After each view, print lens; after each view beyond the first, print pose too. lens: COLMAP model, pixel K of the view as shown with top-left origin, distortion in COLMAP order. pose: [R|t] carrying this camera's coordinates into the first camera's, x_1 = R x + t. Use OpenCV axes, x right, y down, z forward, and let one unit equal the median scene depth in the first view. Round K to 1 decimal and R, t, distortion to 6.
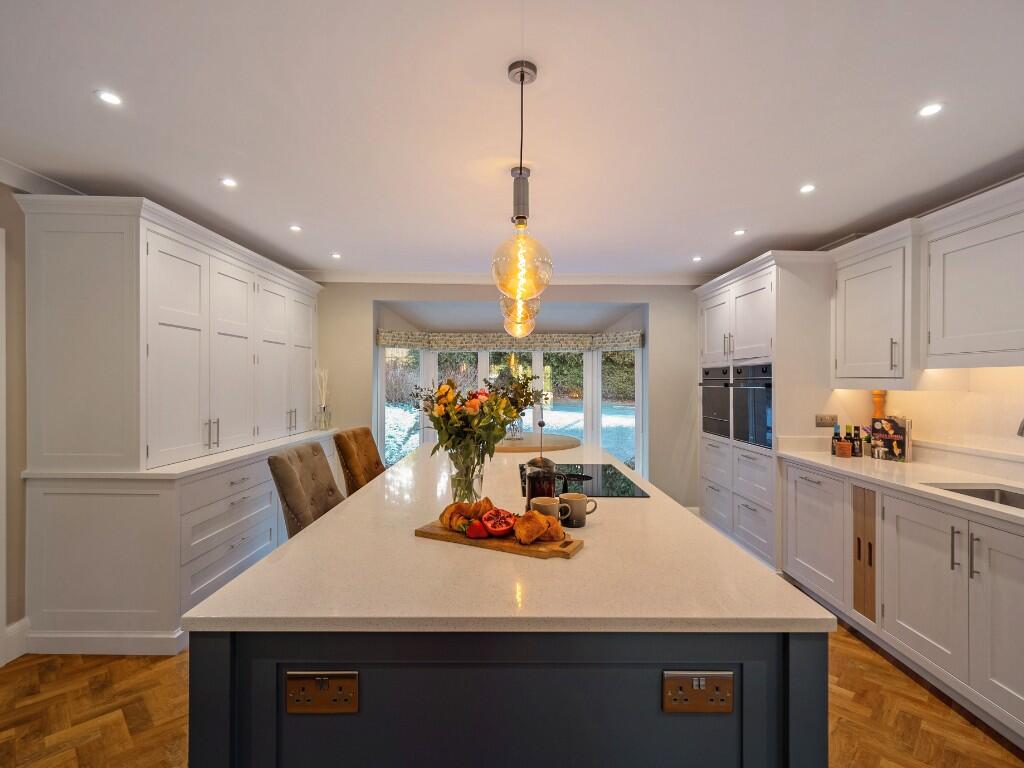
lens RADIAL K [[496.7, 0, 517.2], [0, 496.7, 377.3], [0, 0, 1]] dist [0.019093, -0.008771]
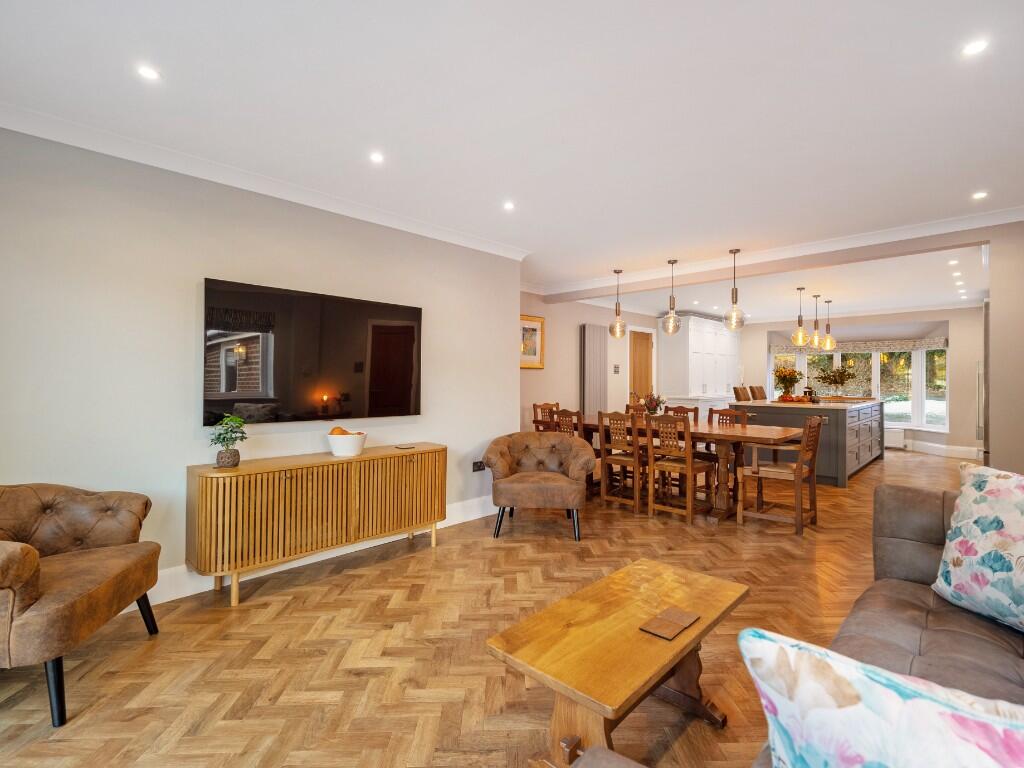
lens RADIAL K [[496.7, 0, 517.2], [0, 496.7, 377.3], [0, 0, 1]] dist [0.019093, -0.008771]
pose [[0.714196, -0.007662, -0.699904, 0.624812], [0.007742, 0.999965, -0.003047, 0.049642], [0.699903, -0.003242, 0.714231, -1.800932]]
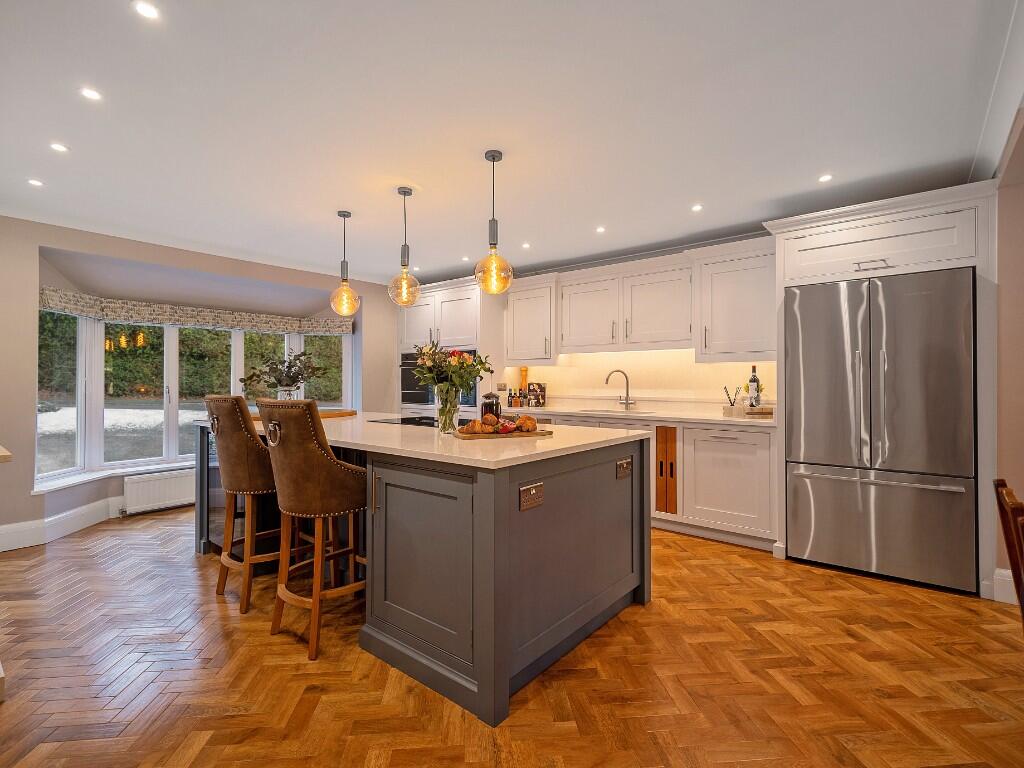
lens RADIAL K [[496.7, 0, 517.2], [0, 496.7, 377.3], [0, 0, 1]] dist [0.019093, -0.008771]
pose [[0.646115, 0.000478, 0.763240, -0.607734], [-0.004006, 0.999988, 0.002765, 0.057120], [-0.763229, -0.004844, 0.646109, -0.060617]]
